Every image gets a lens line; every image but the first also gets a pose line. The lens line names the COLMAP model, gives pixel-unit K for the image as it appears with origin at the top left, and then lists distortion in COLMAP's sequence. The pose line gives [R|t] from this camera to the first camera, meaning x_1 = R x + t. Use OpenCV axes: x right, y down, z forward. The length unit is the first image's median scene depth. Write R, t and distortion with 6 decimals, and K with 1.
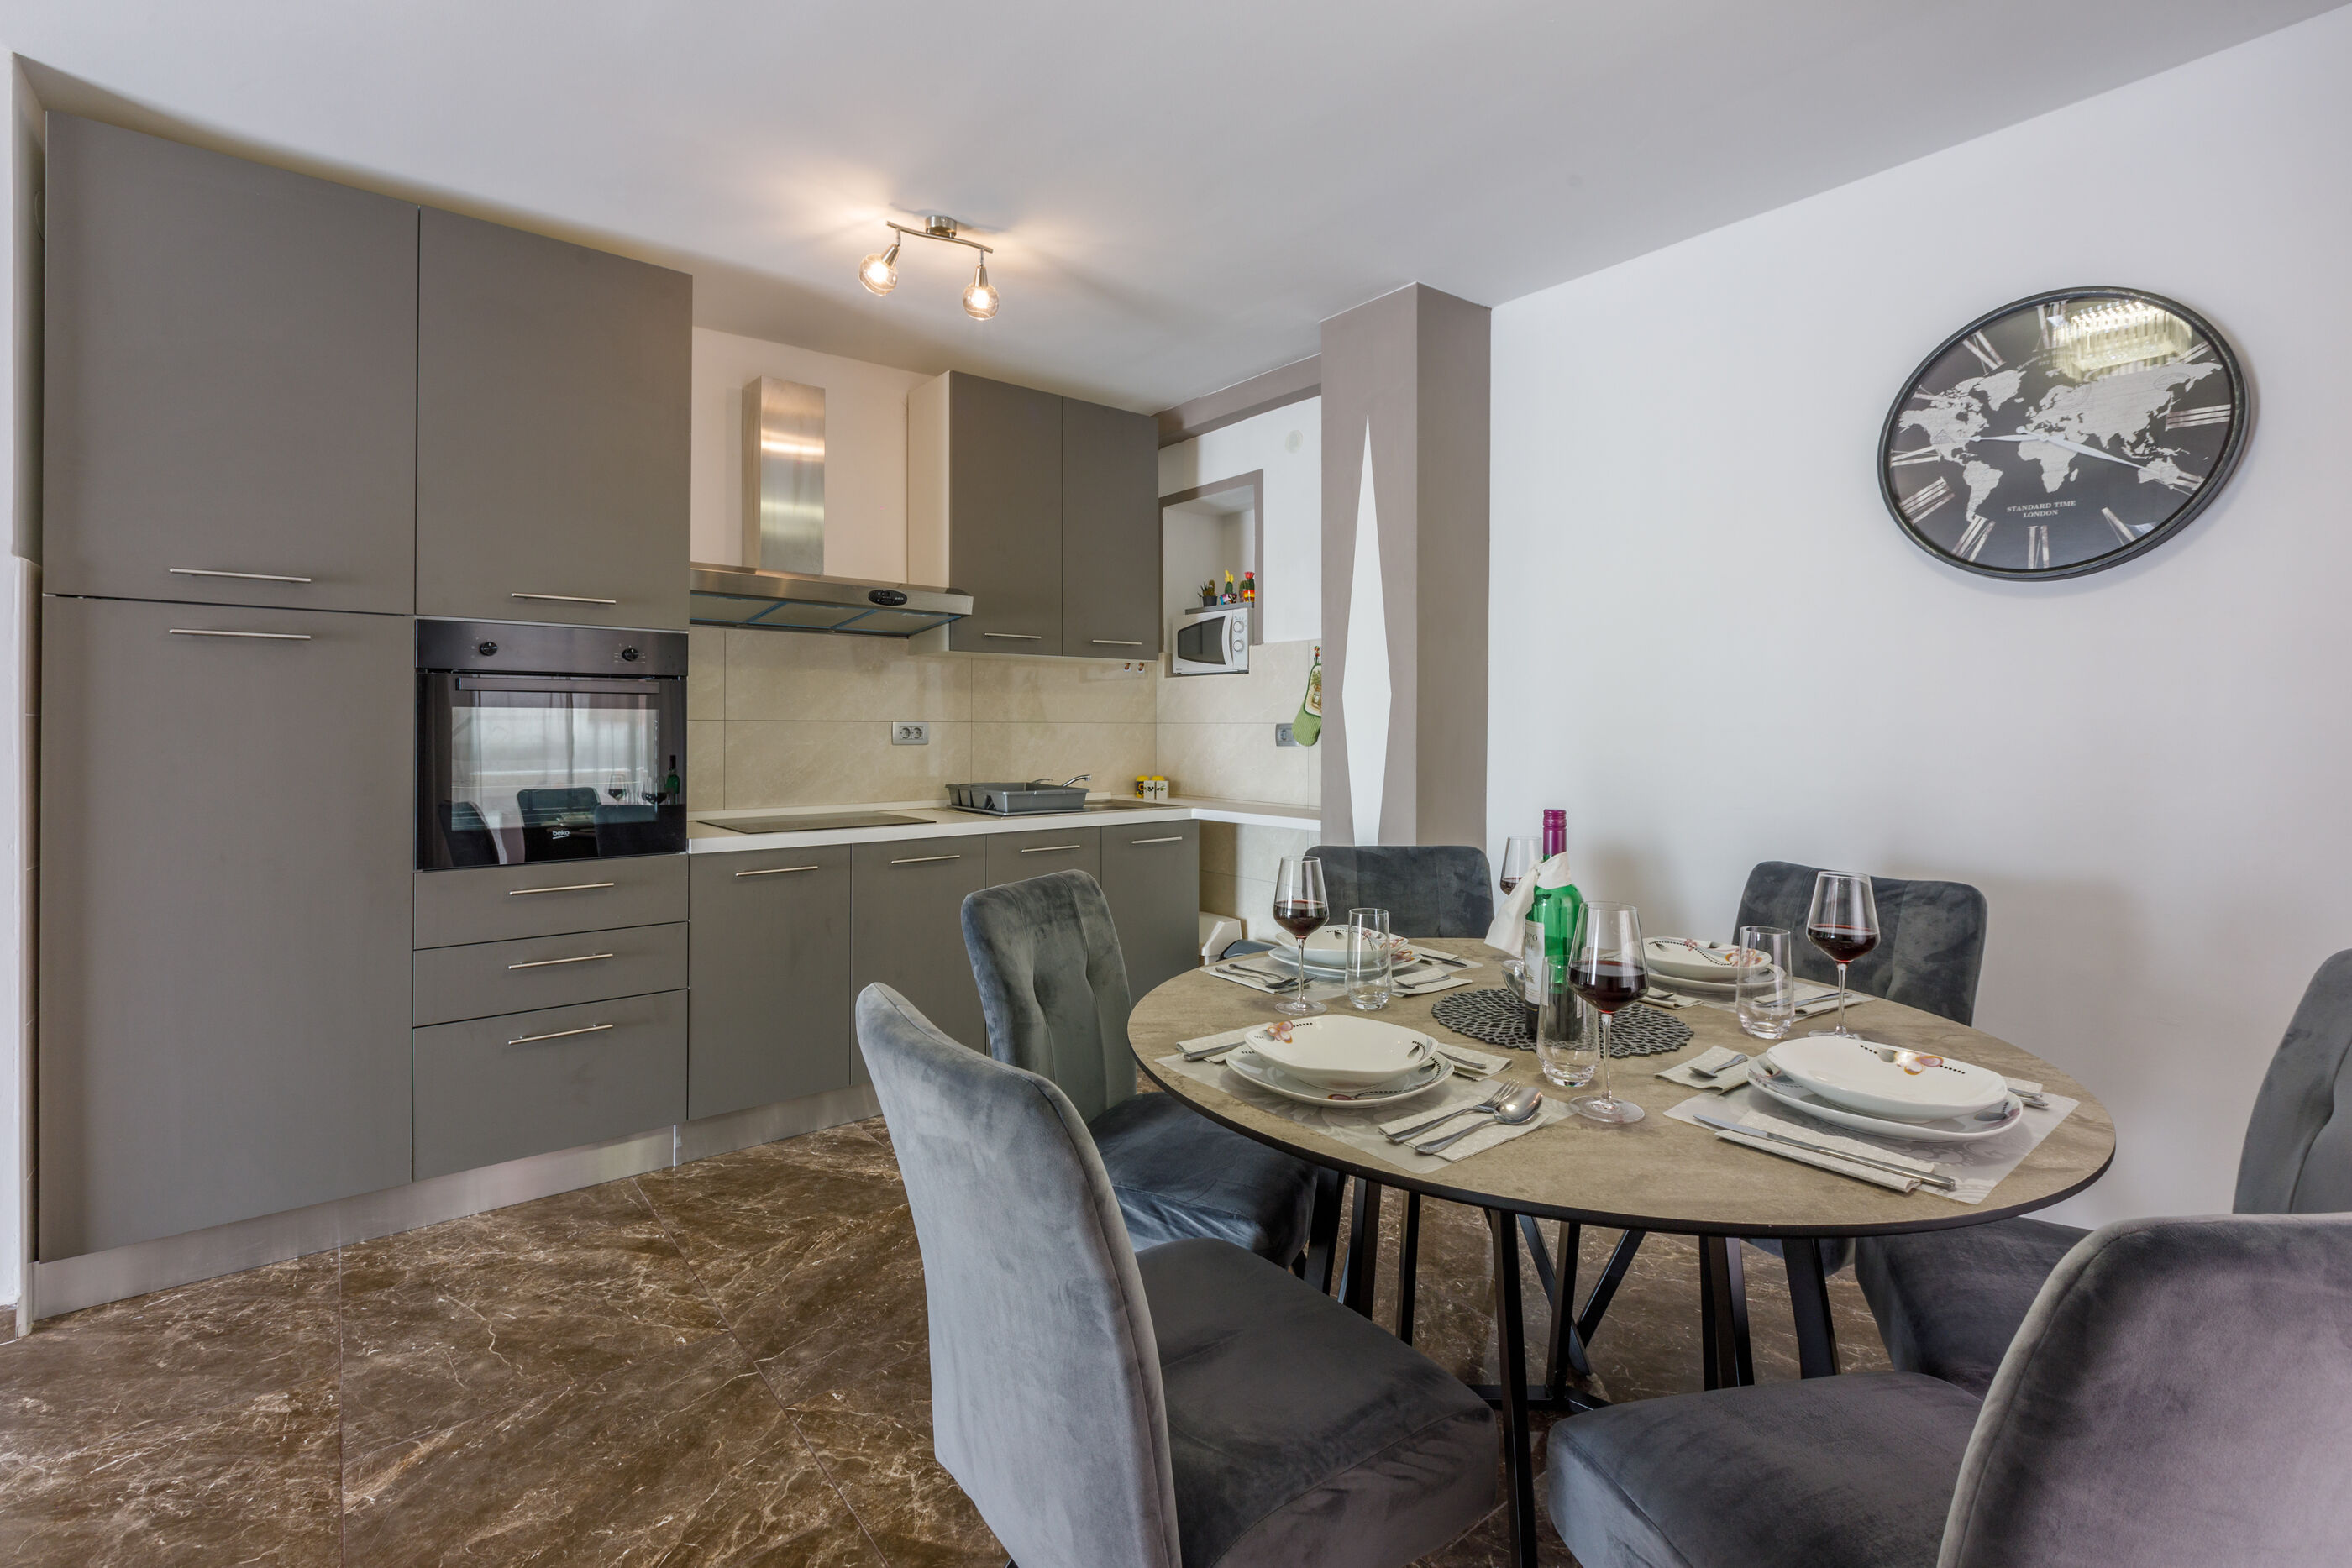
lens RADIAL K [[1043.1, 0, 1156.5], [0, 1043.1, 723.0], [0, 0, 1]] dist [0.002133, -0.000901]
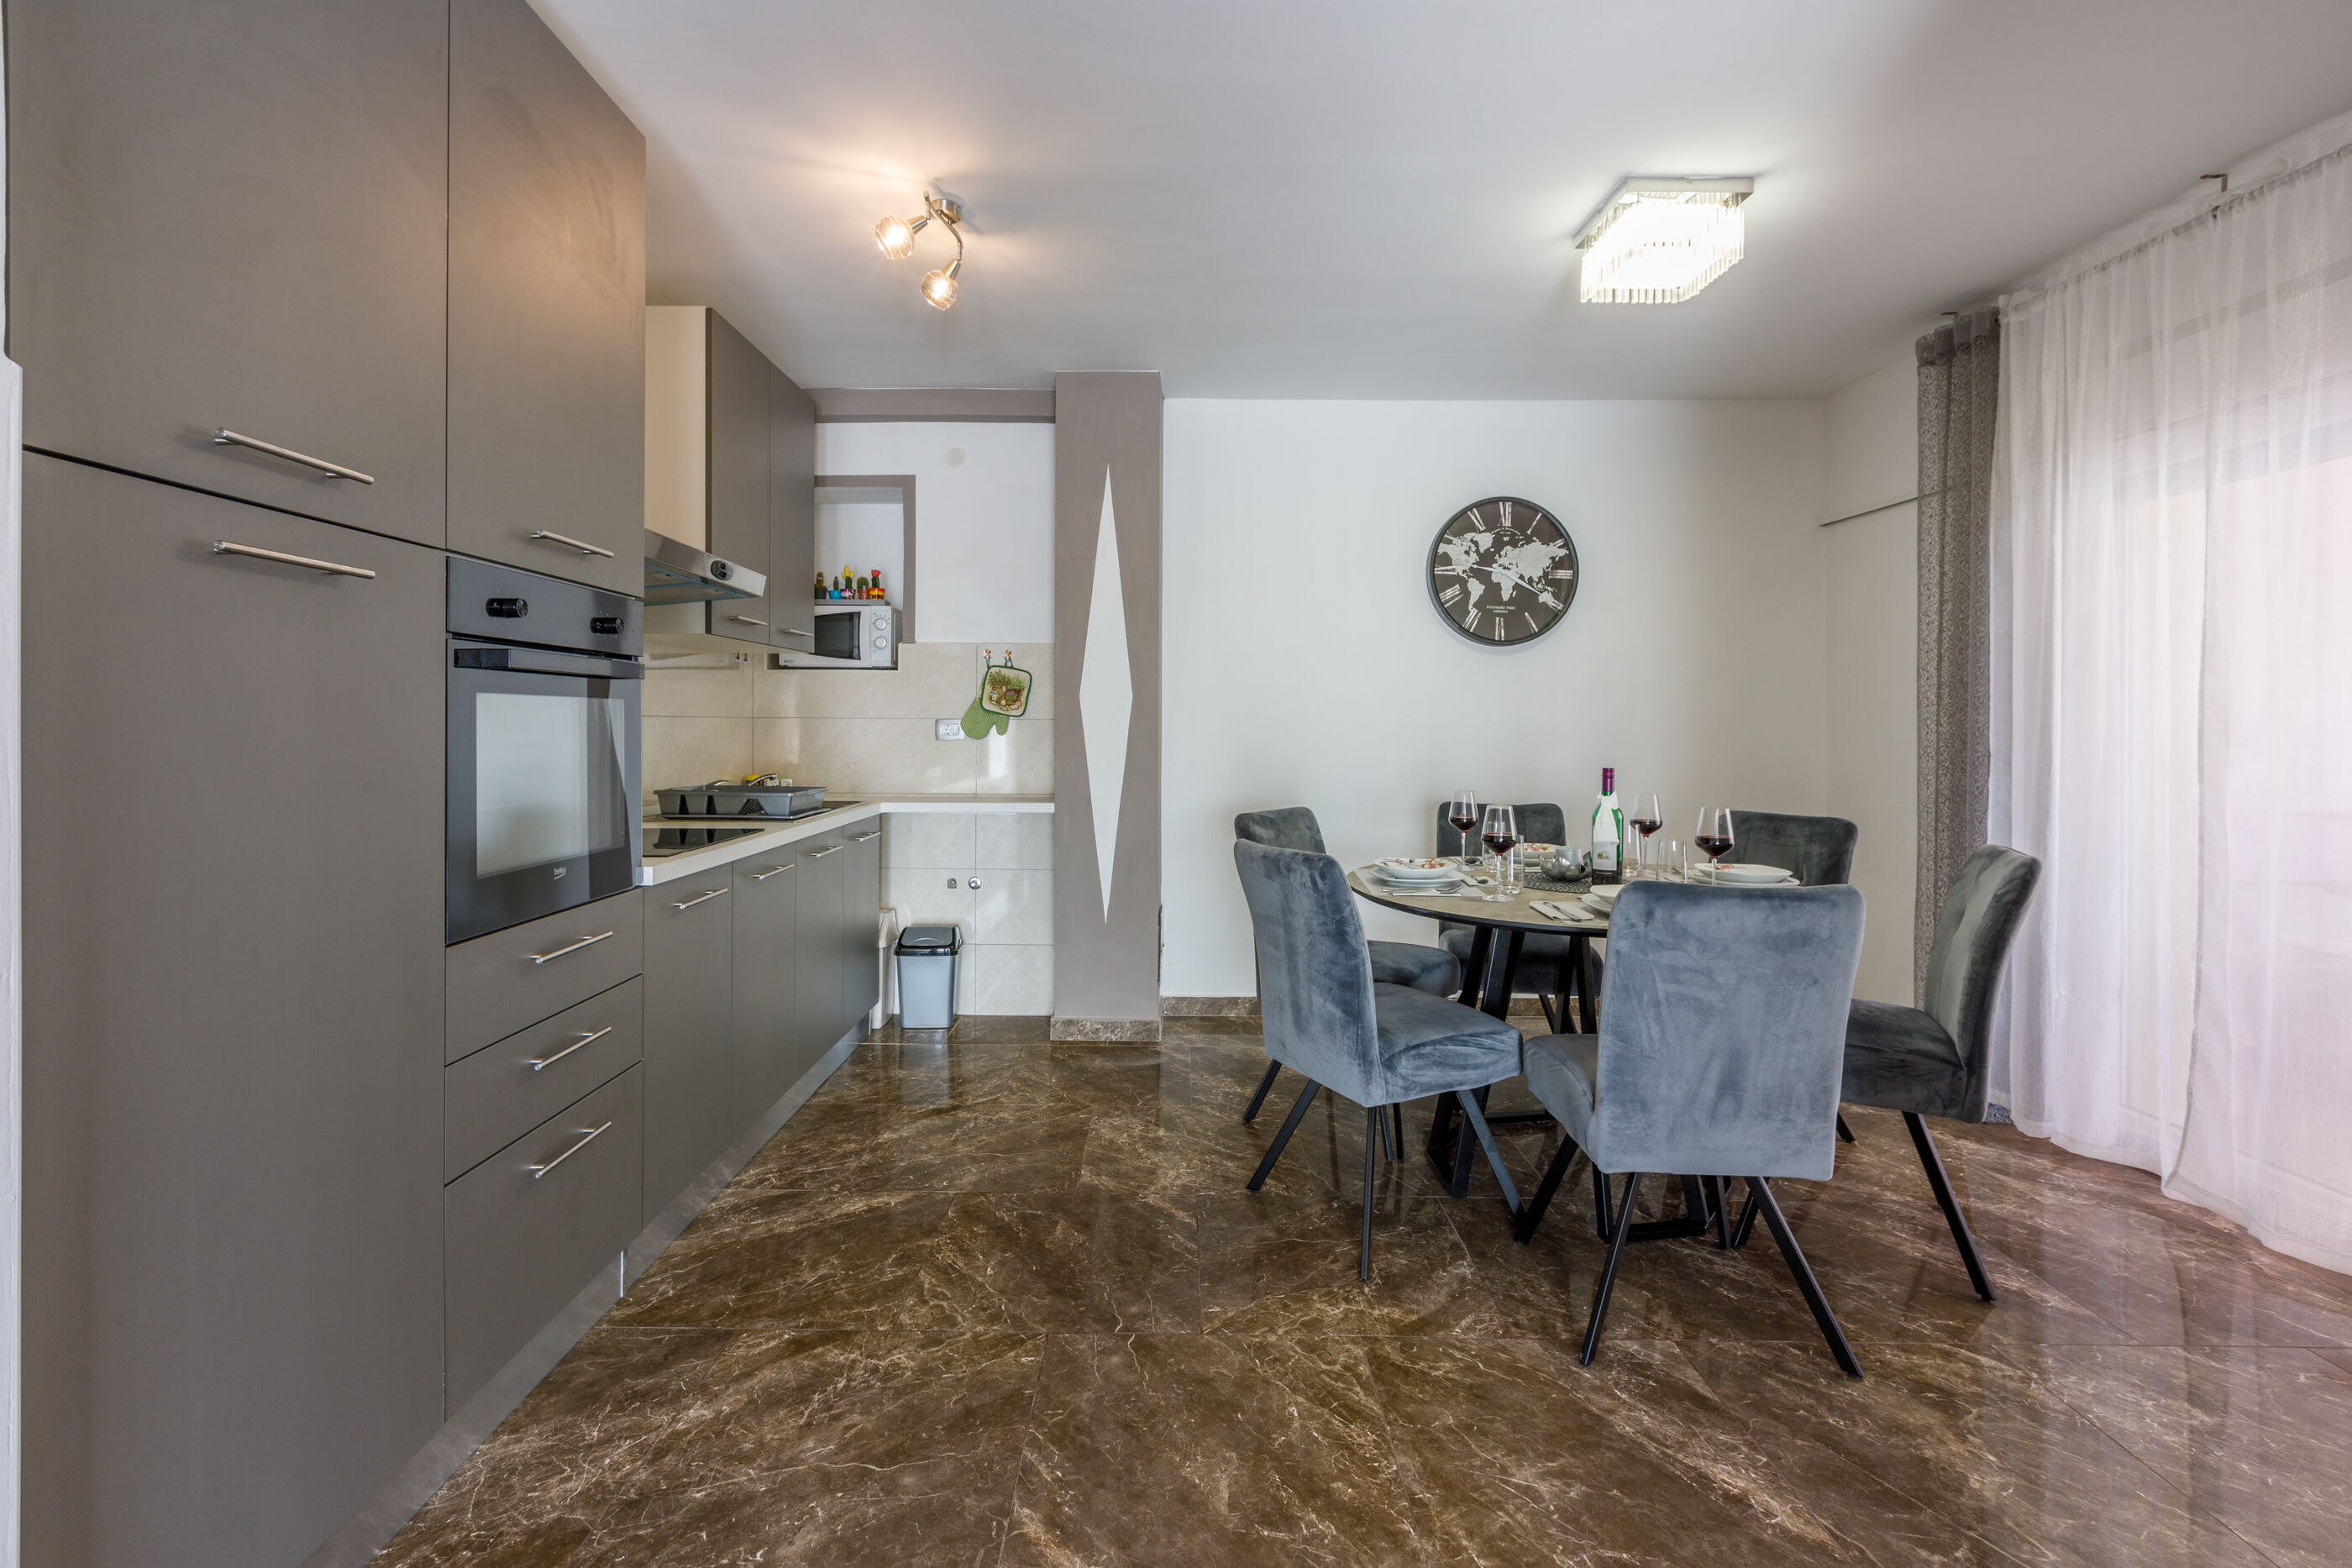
lens RADIAL K [[1043.1, 0, 1156.5], [0, 1043.1, 723.0], [0, 0, 1]] dist [0.002133, -0.000901]
pose [[0.636148, -0.000633, 0.771567, -0.992310], [-0.004419, 0.999980, 0.004464, -0.002160], [-0.771554, -0.006249, 0.636133, 0.262676]]
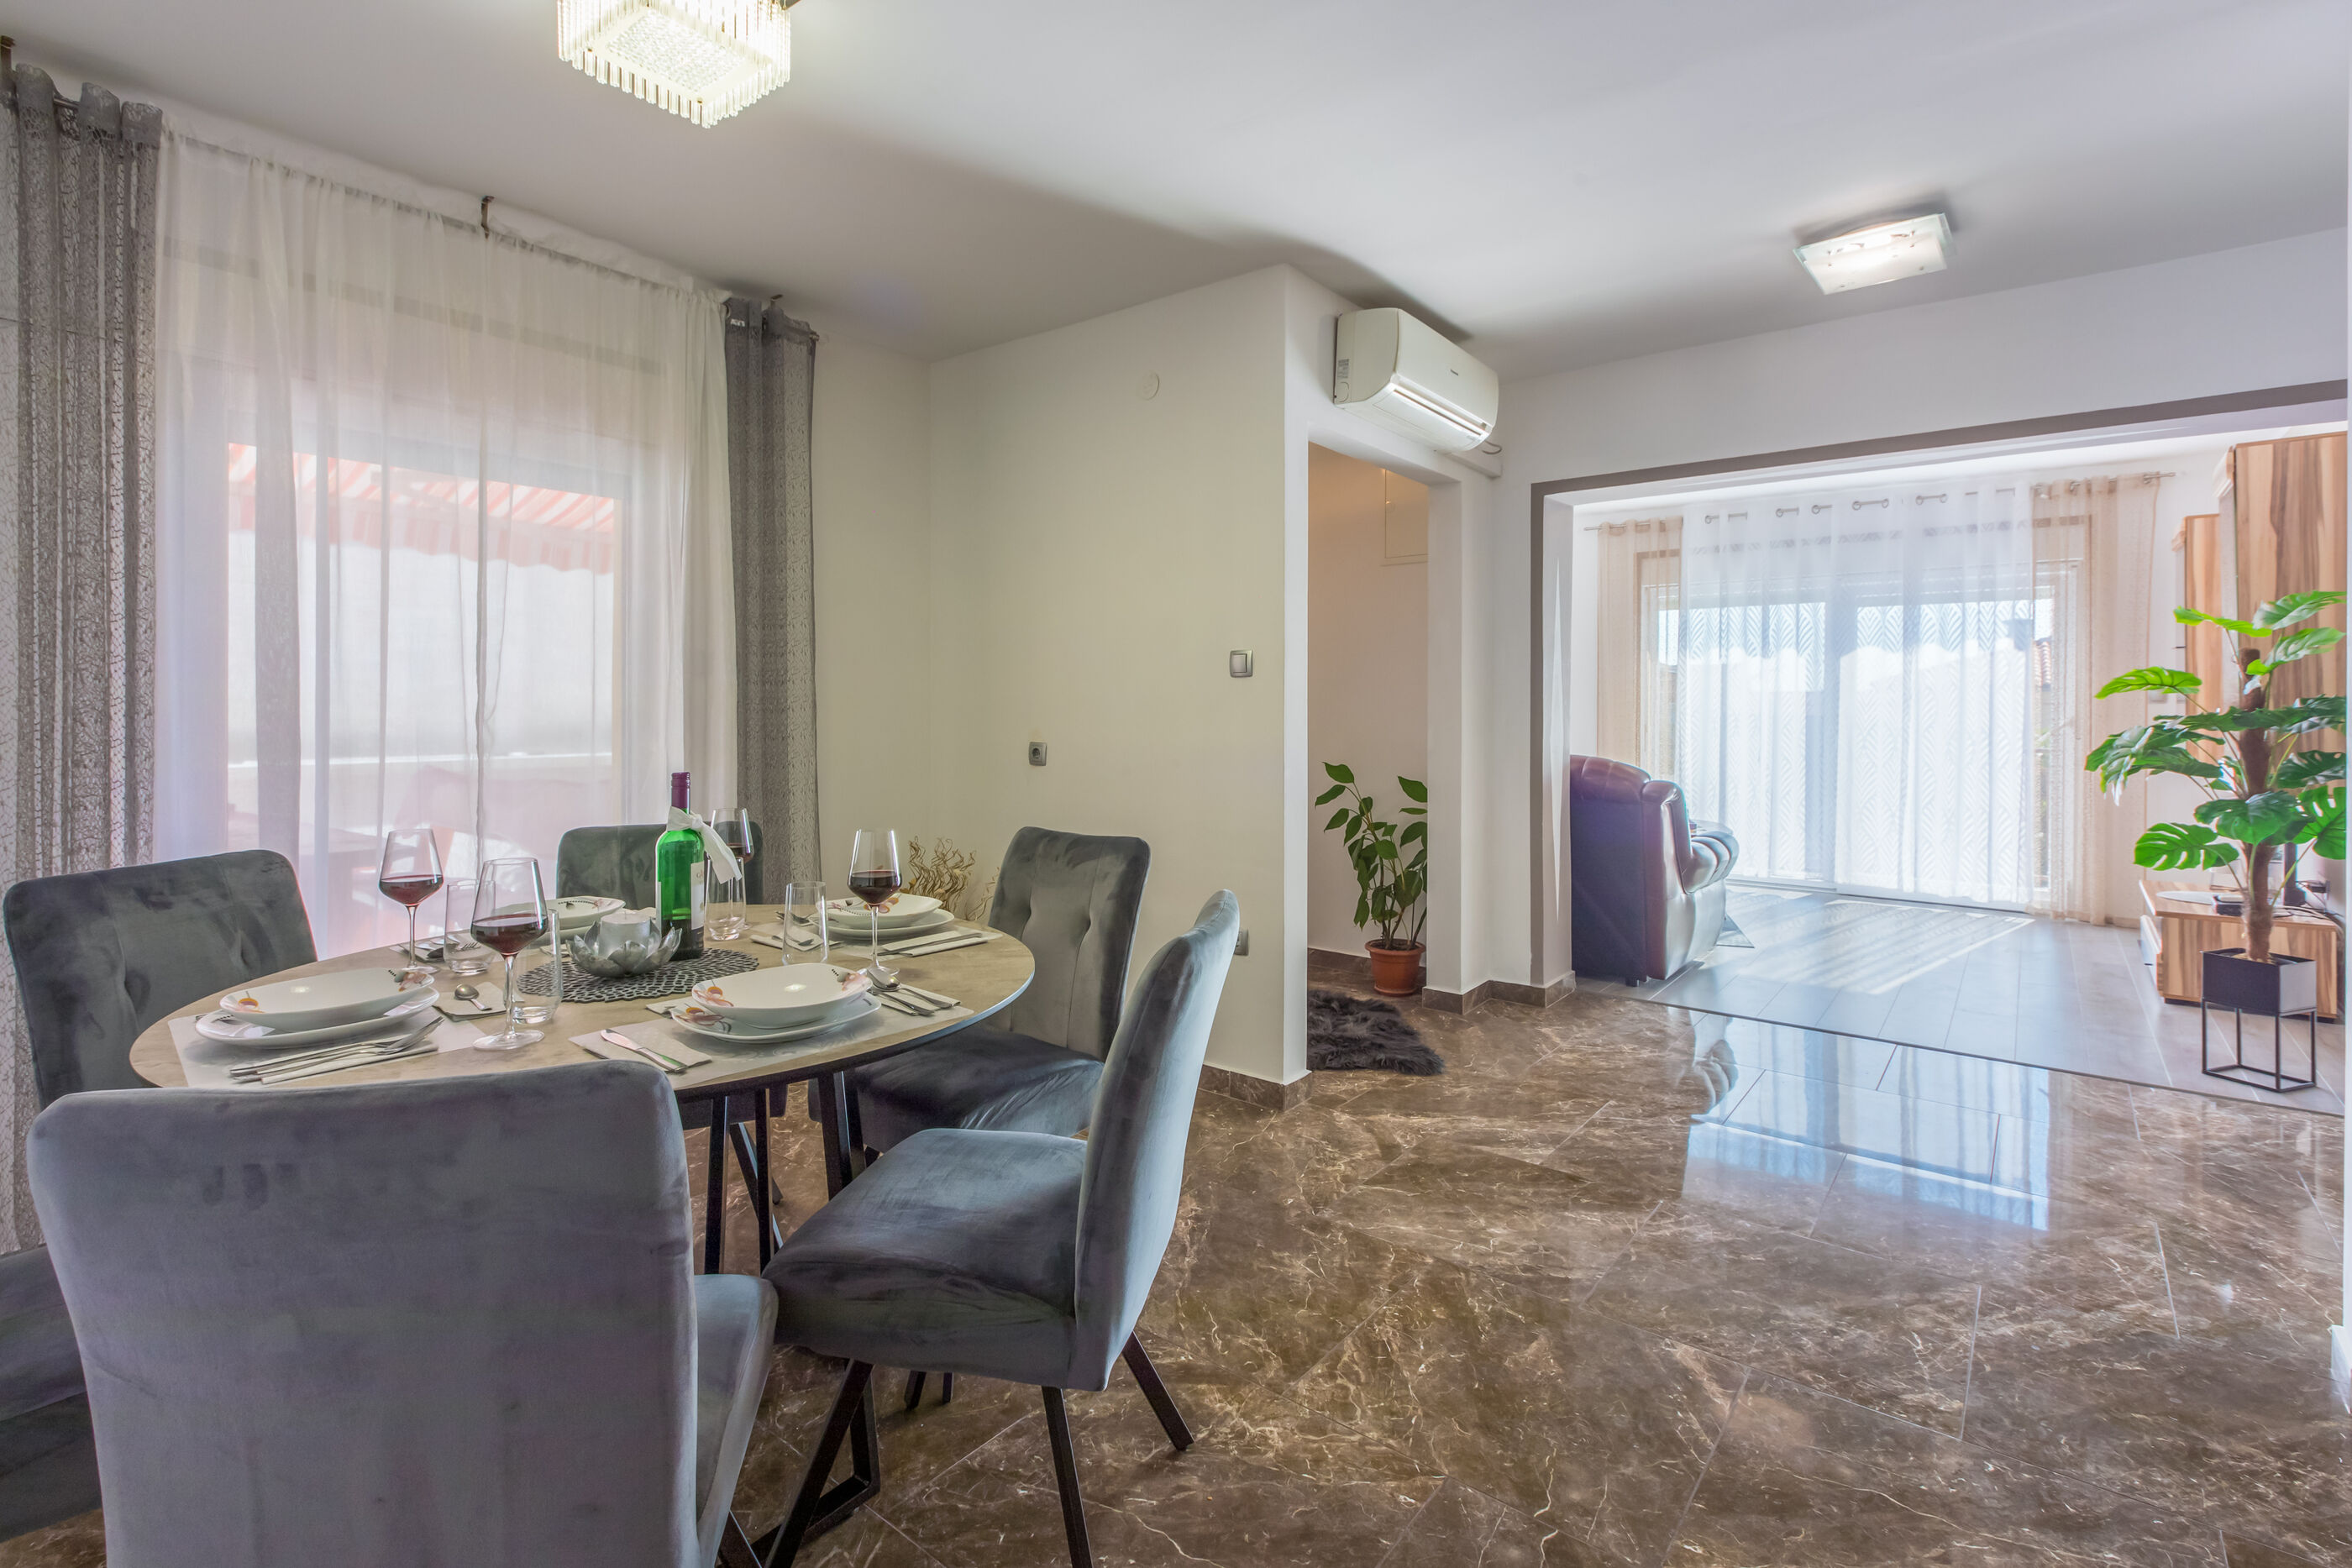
lens RADIAL K [[1102.2, 0, 1161.1], [0, 1102.2, 707.9], [0, 0, 1]] dist [0.001244, 0.000411]
pose [[-0.976552, -0.005426, -0.215215, 0.066319], [-0.004427, 0.999977, -0.005121, 0.010897], [0.215238, -0.004048, -0.976553, 1.476219]]
